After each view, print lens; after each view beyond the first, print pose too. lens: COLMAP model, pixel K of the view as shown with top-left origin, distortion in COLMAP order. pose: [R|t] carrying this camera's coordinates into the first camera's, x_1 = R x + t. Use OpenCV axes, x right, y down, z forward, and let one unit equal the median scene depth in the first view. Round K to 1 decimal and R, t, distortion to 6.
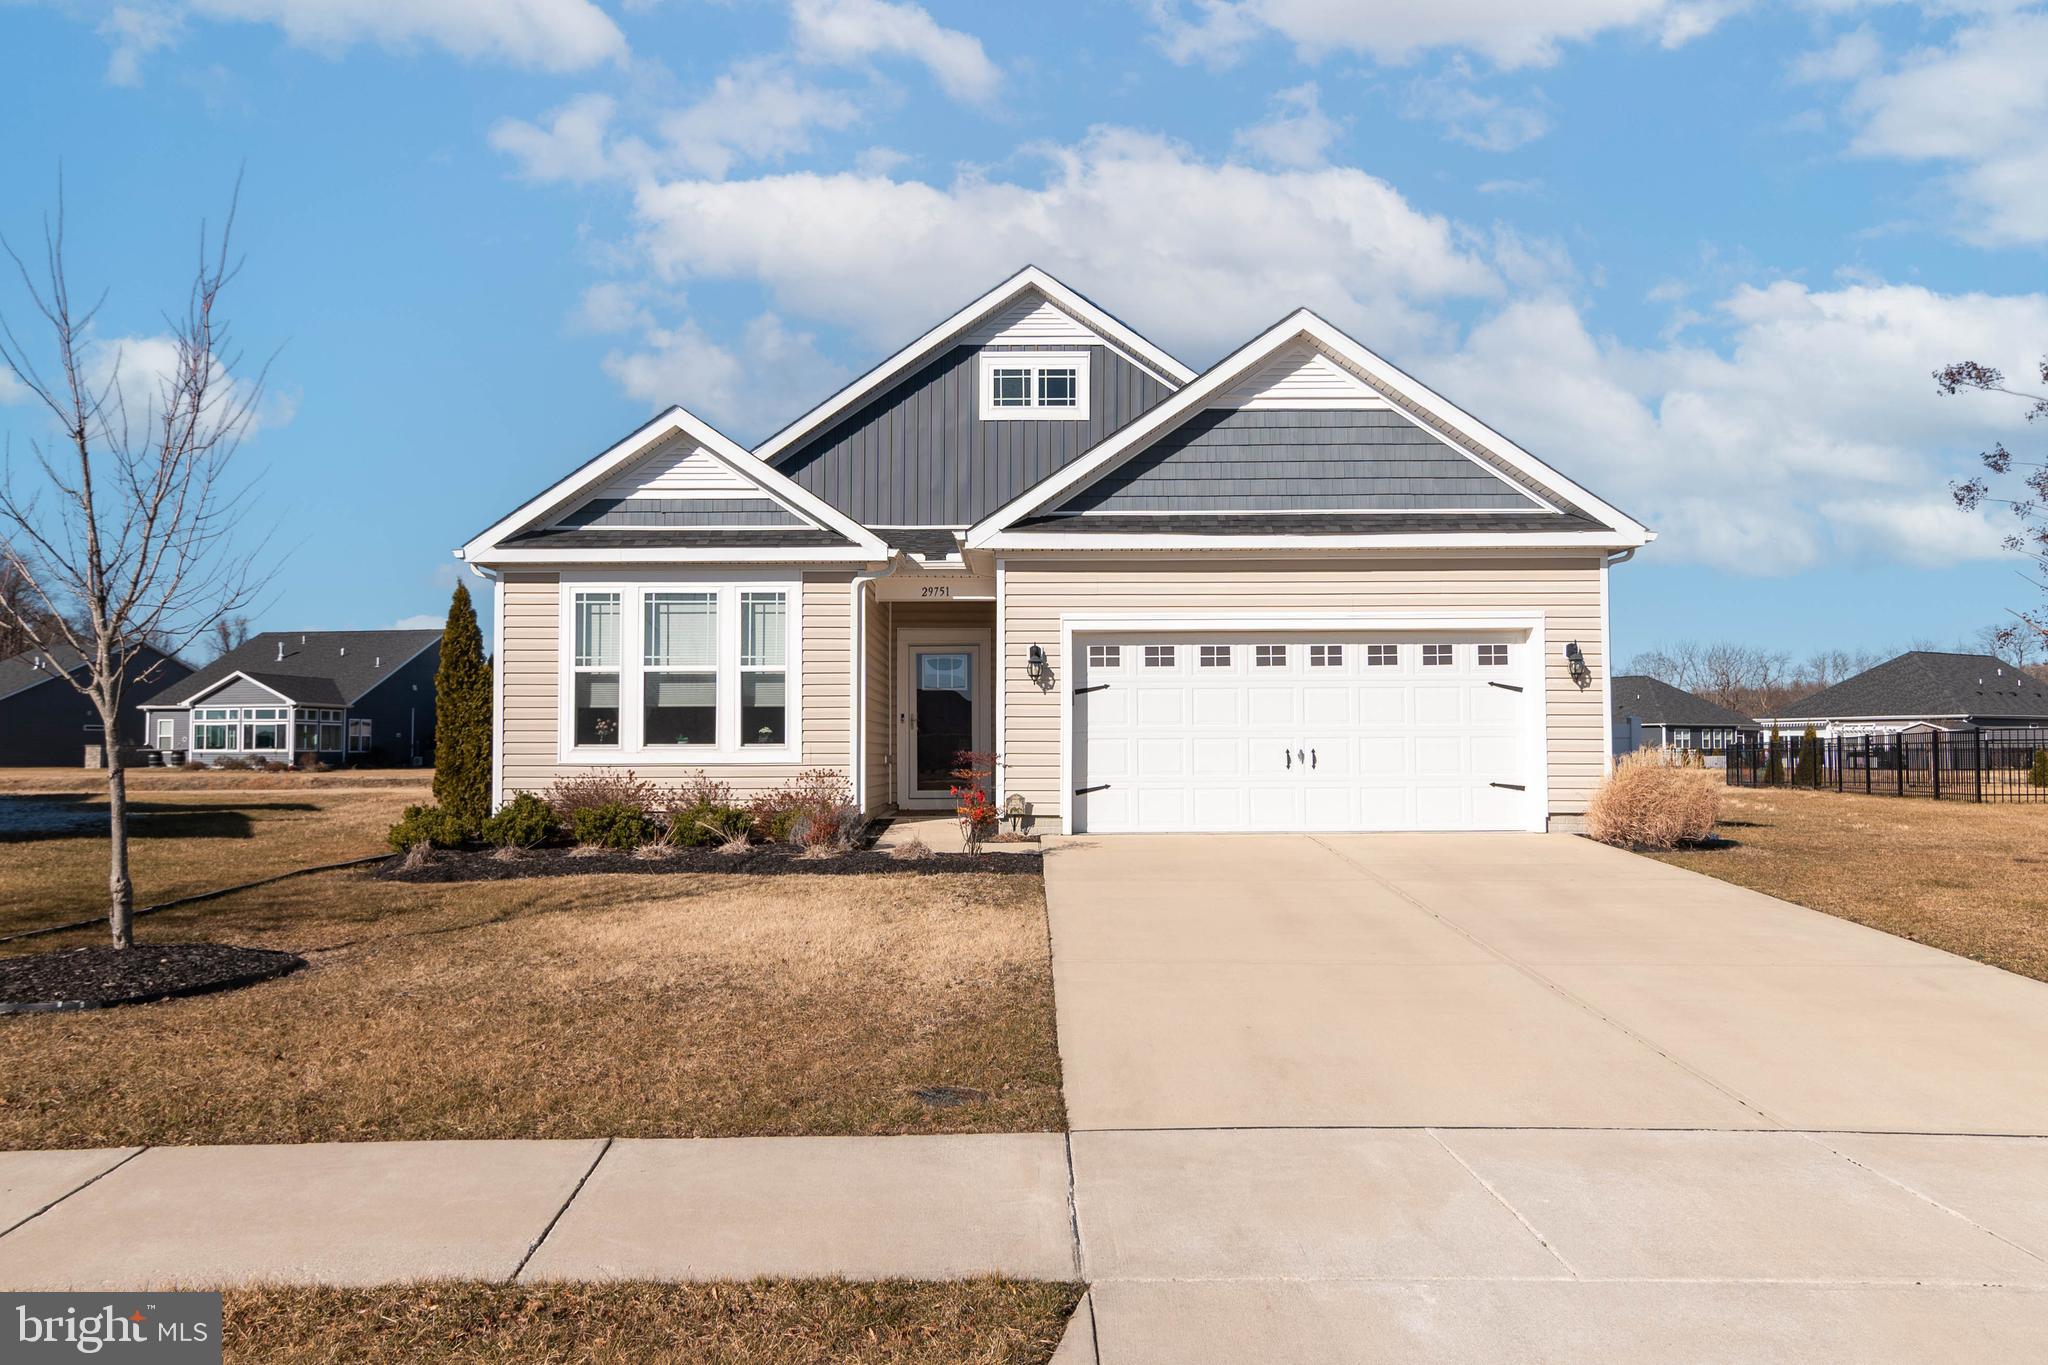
lens RADIAL K [[1482.7, 0, 1024.0], [0, 1482.7, 682.5], [0, 0, 1]] dist [0.000313, -0.000935]
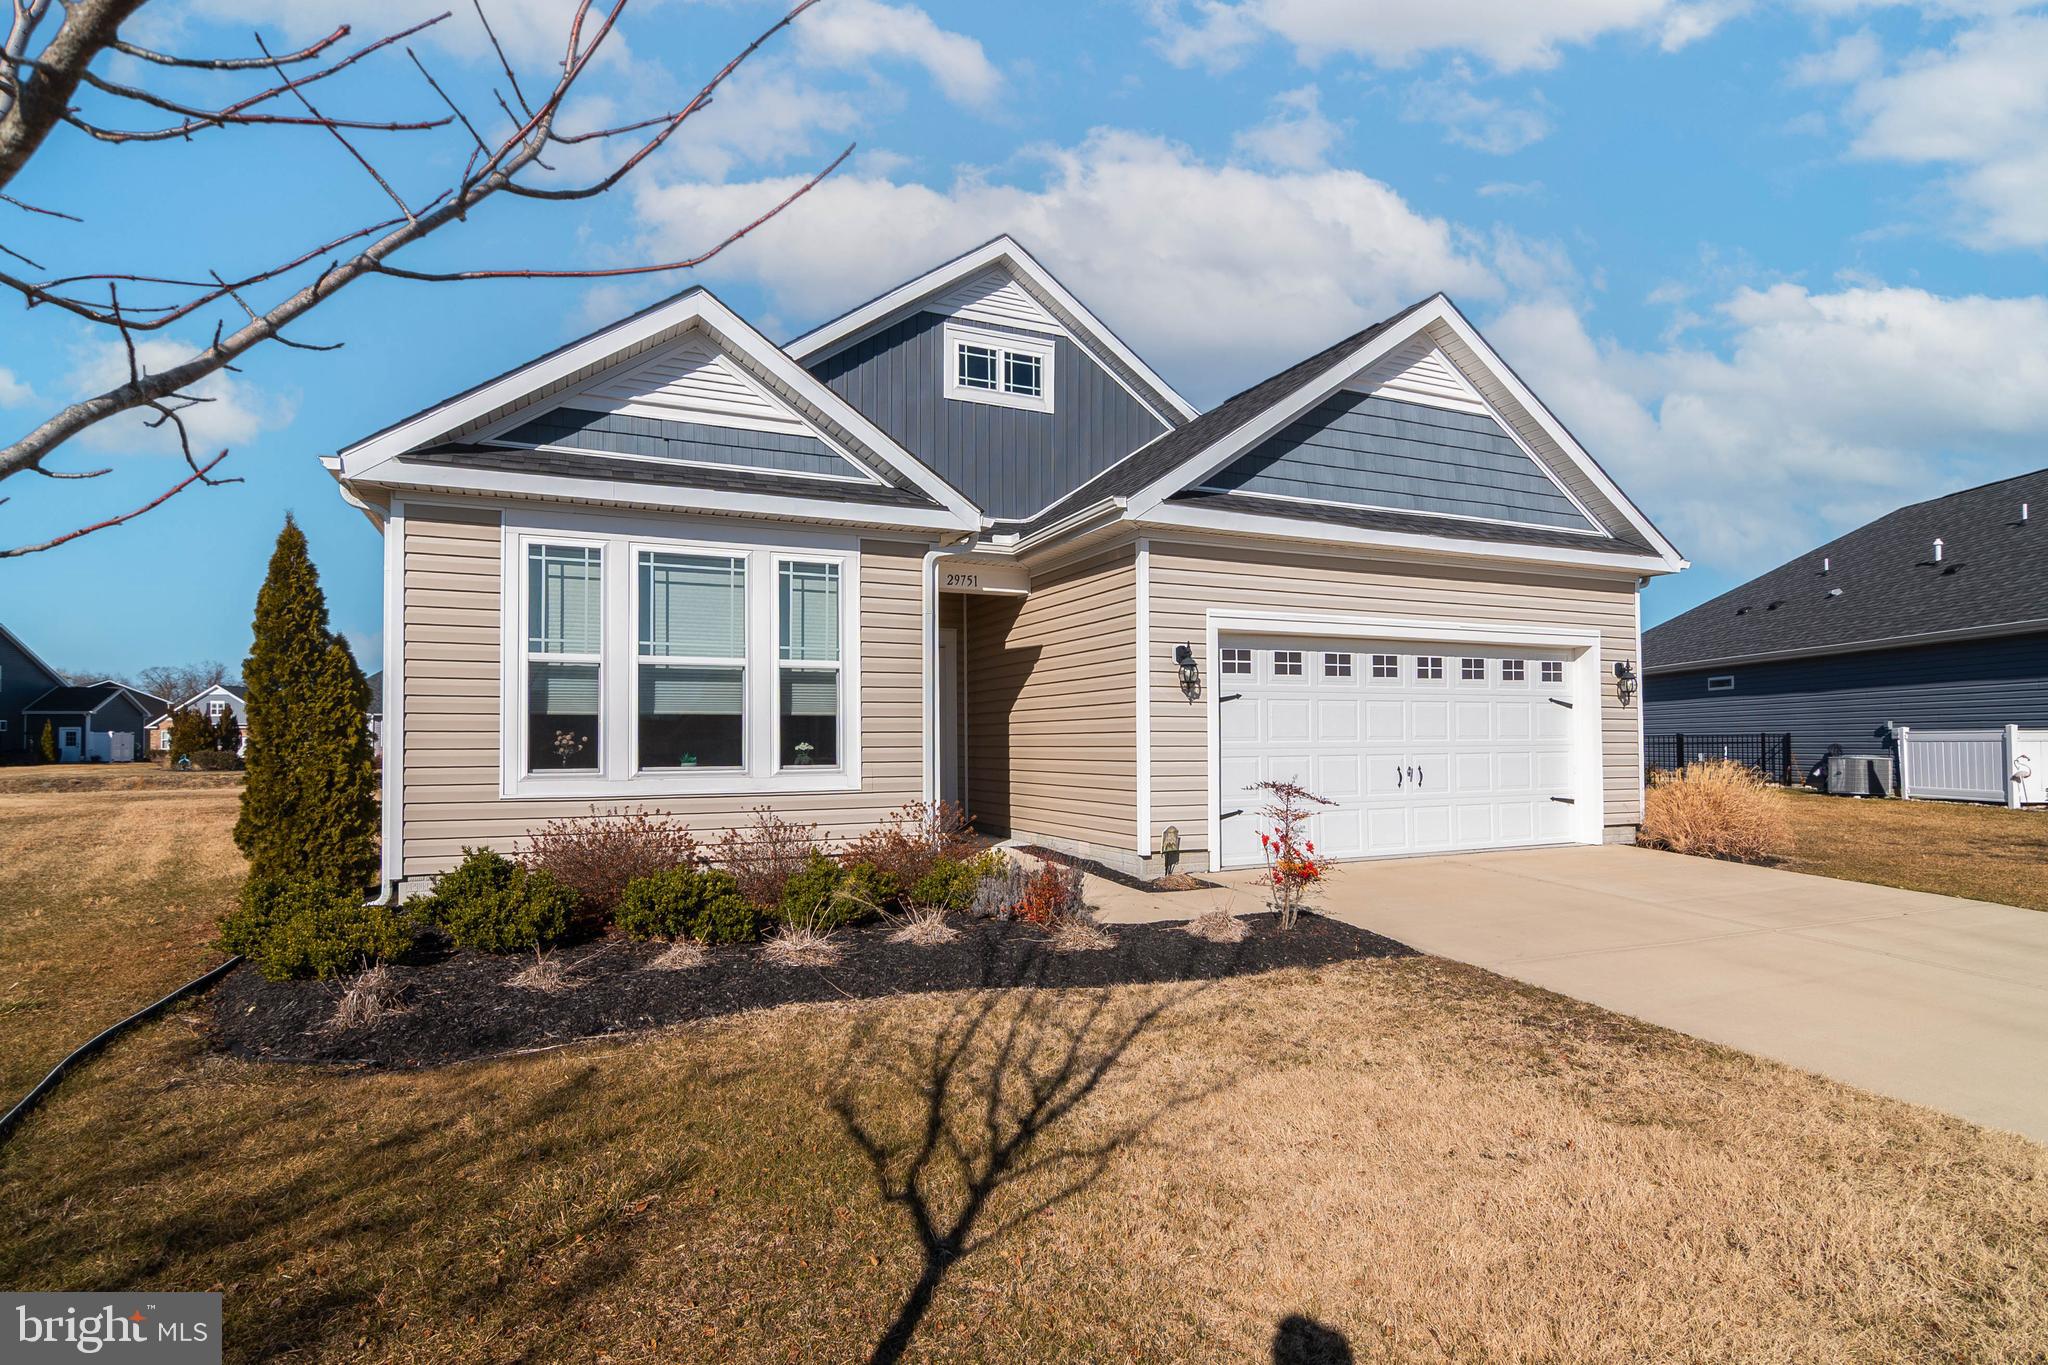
lens RADIAL K [[1031.7, 0, 1020.5], [0, 1031.7, 713.1], [0, 0, 1]] dist [-0.003864, -0.000533]
pose [[0.905384, 0.009521, 0.424488, -0.299104], [-0.017365, 0.999742, 0.014614, 0.005584], [-0.424239, -0.020603, 0.905316, 0.483855]]
